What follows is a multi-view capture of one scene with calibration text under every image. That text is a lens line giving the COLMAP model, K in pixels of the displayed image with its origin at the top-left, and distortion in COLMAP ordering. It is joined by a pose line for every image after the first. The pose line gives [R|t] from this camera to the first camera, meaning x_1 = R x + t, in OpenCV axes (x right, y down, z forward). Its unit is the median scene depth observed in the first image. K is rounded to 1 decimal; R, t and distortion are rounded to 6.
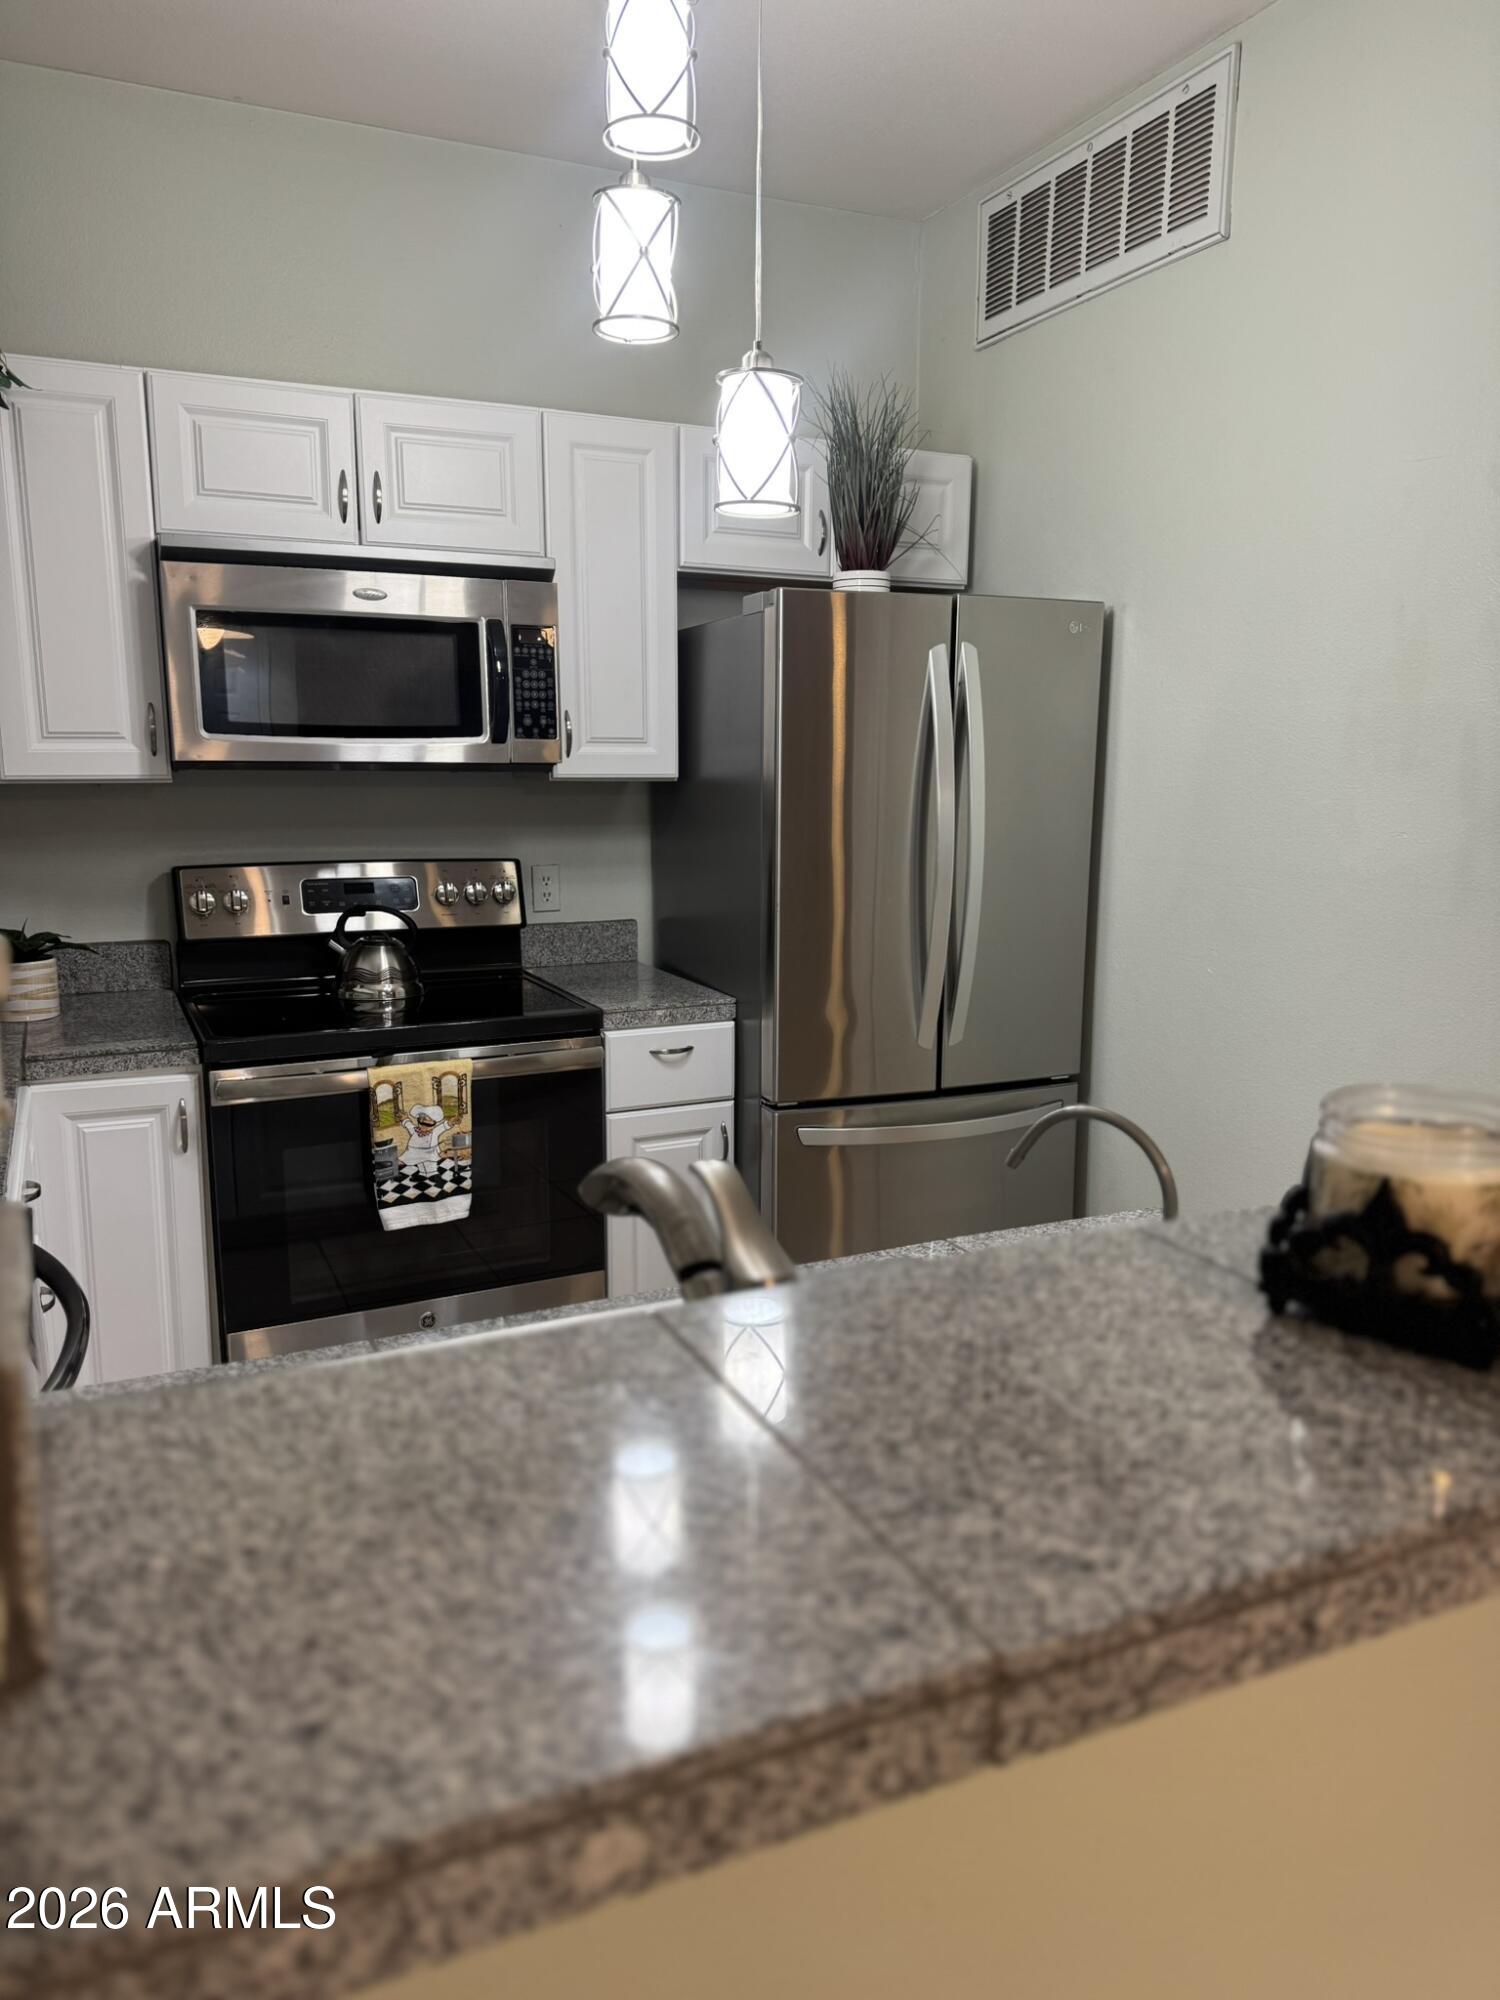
lens RADIAL K [[1406.7, 0, 739.3], [0, 1406.7, 1003.8], [0, 0, 1]] dist [0.109218, -0.171636]
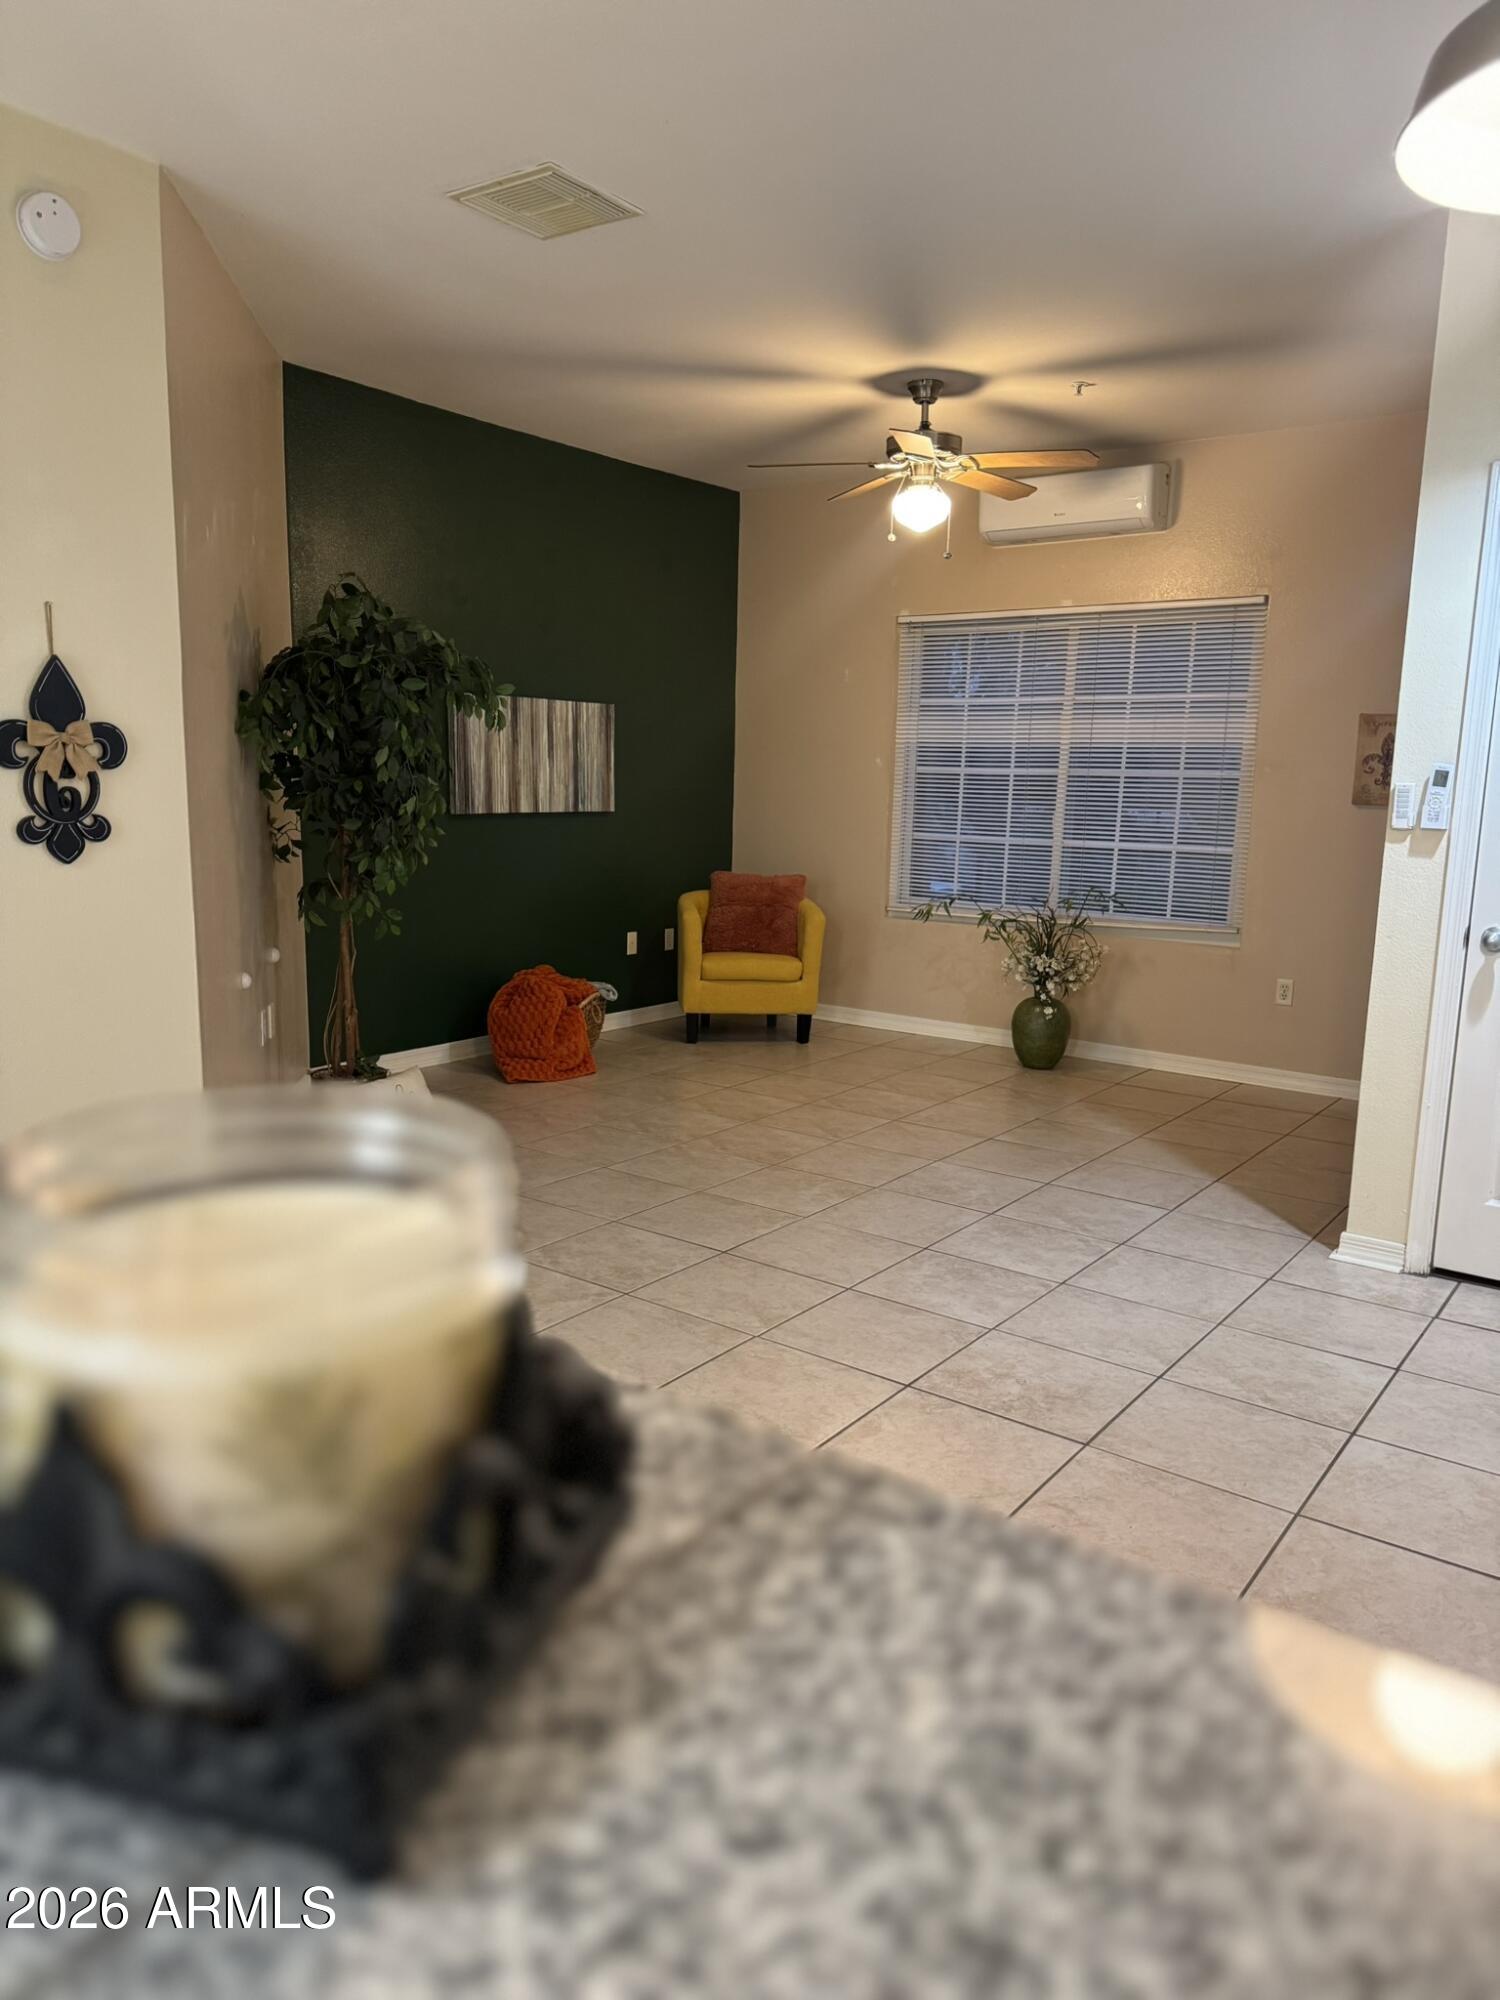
lens RADIAL K [[1406.7, 0, 739.3], [0, 1406.7, 1003.8], [0, 0, 1]] dist [0.109218, -0.171636]
pose [[-0.473319, -0.164988, 0.865302, 0.023006], [0.130019, 0.958460, 0.253870, -0.013238], [-0.871243, 0.232668, -0.432205, 0.281159]]
